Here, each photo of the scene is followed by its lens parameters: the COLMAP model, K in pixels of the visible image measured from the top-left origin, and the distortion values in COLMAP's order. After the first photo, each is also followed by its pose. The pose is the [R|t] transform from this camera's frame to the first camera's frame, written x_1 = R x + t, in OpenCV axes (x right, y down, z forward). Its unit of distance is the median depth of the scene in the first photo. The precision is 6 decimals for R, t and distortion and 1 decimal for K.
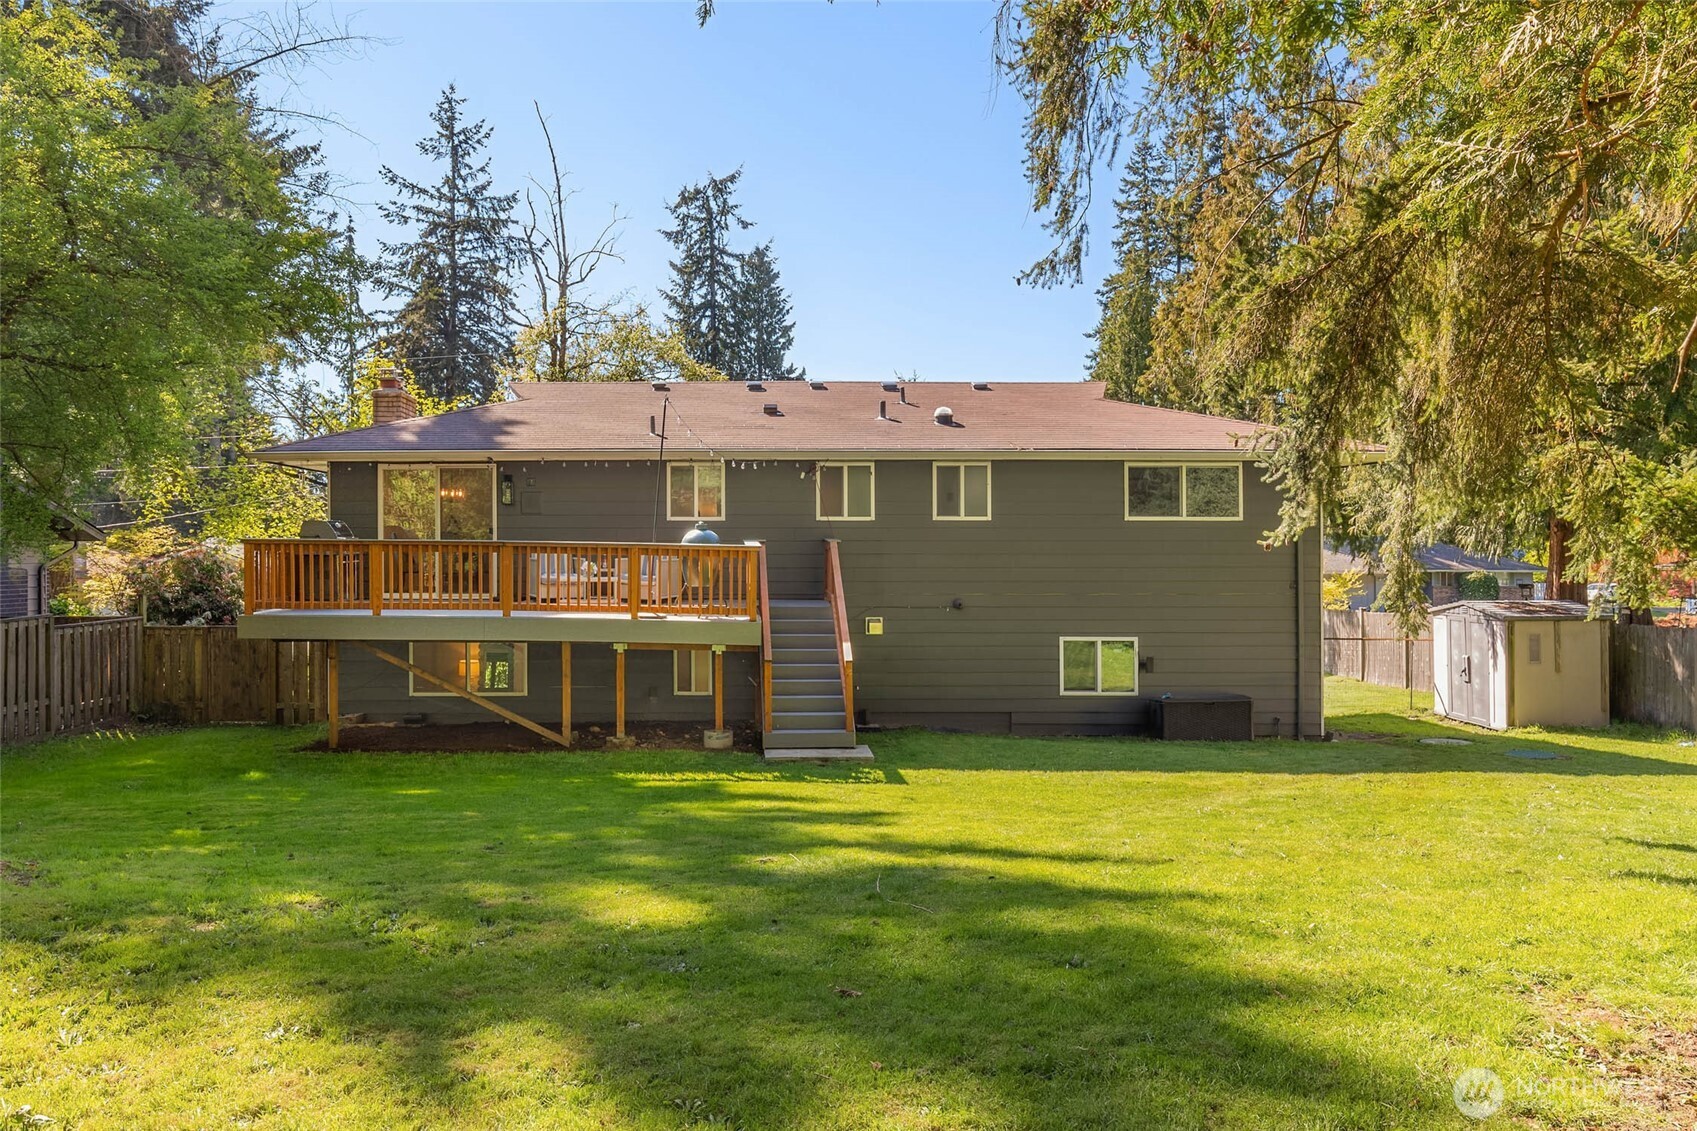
lens RADIAL K [[1262.7, 0, 848.2], [0, 1262.7, 561.8], [0, 0, 1]] dist [-0.009386, -0.004835]
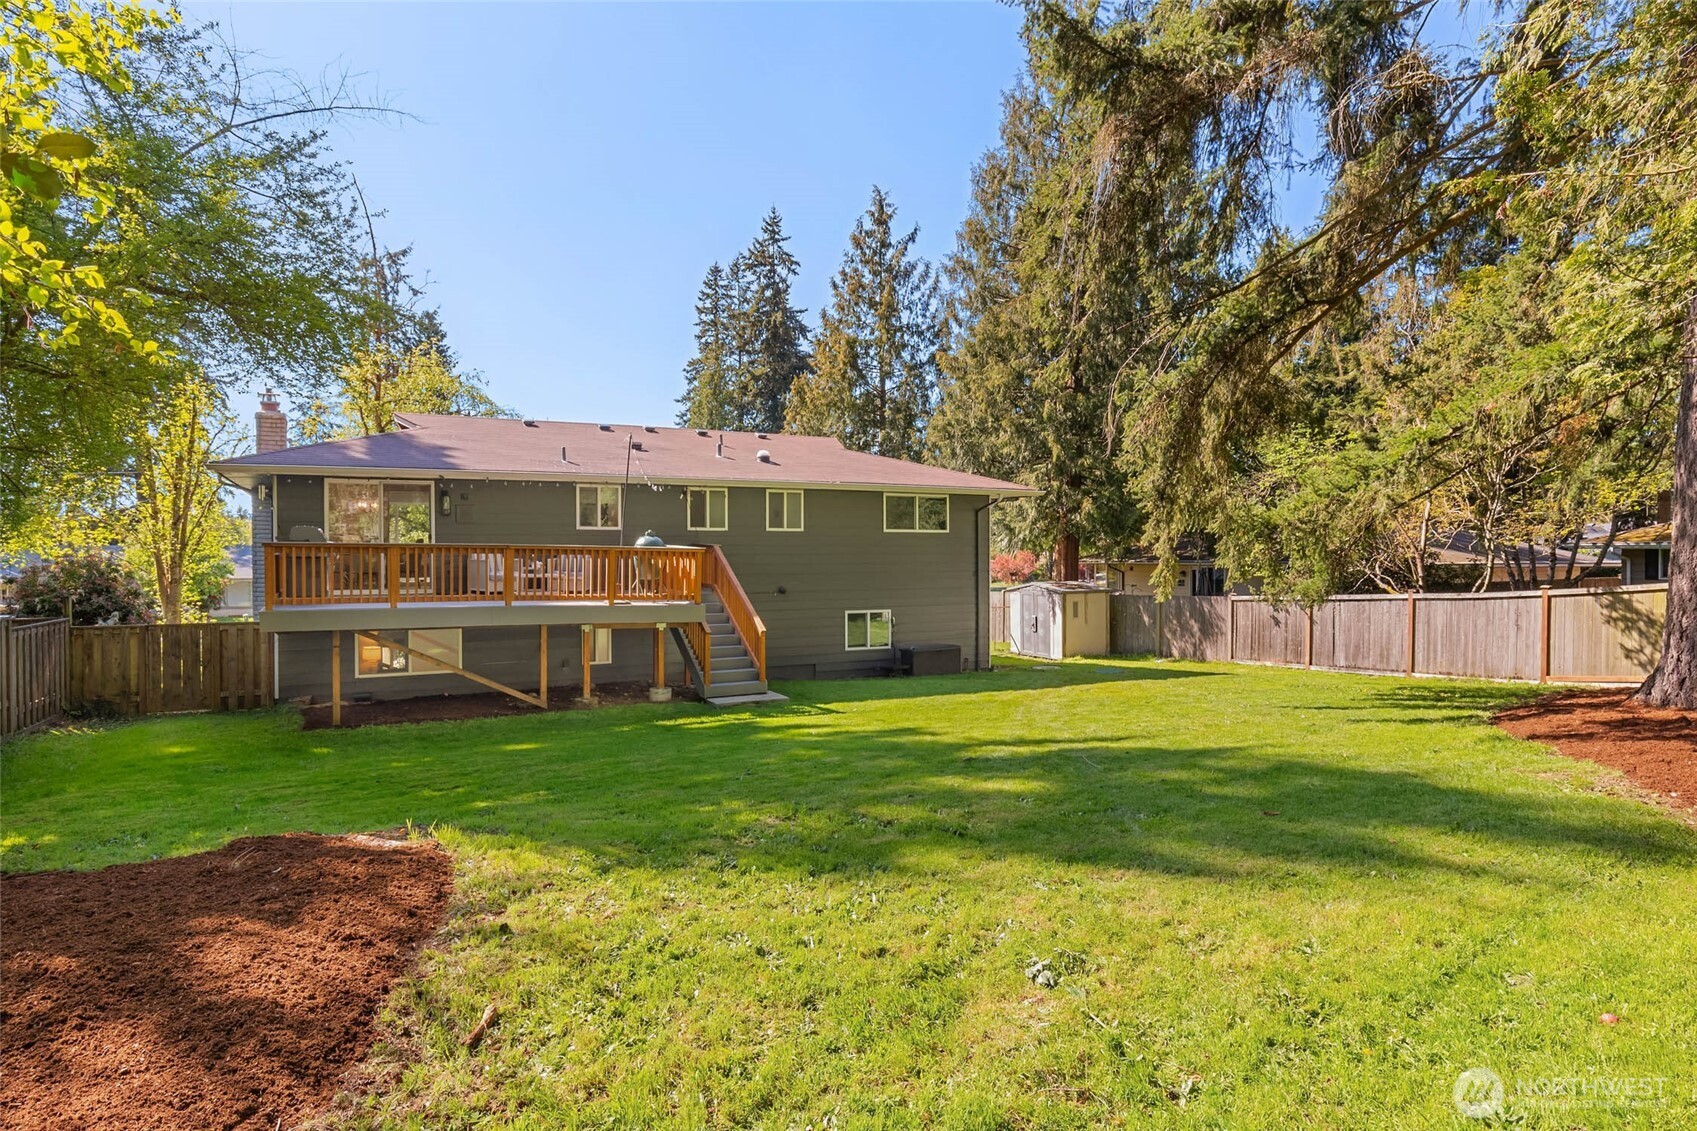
lens RADIAL K [[915.6, 0, 847.5], [0, 915.6, 567.9], [0, 0, 1]] dist [-0.016819, 0.000441]
pose [[0.896804, -0.009930, 0.442316, -0.293921], [0.008269, 0.999950, 0.005684, 0.003421], [-0.442351, -0.001440, 0.896841, 0.042195]]
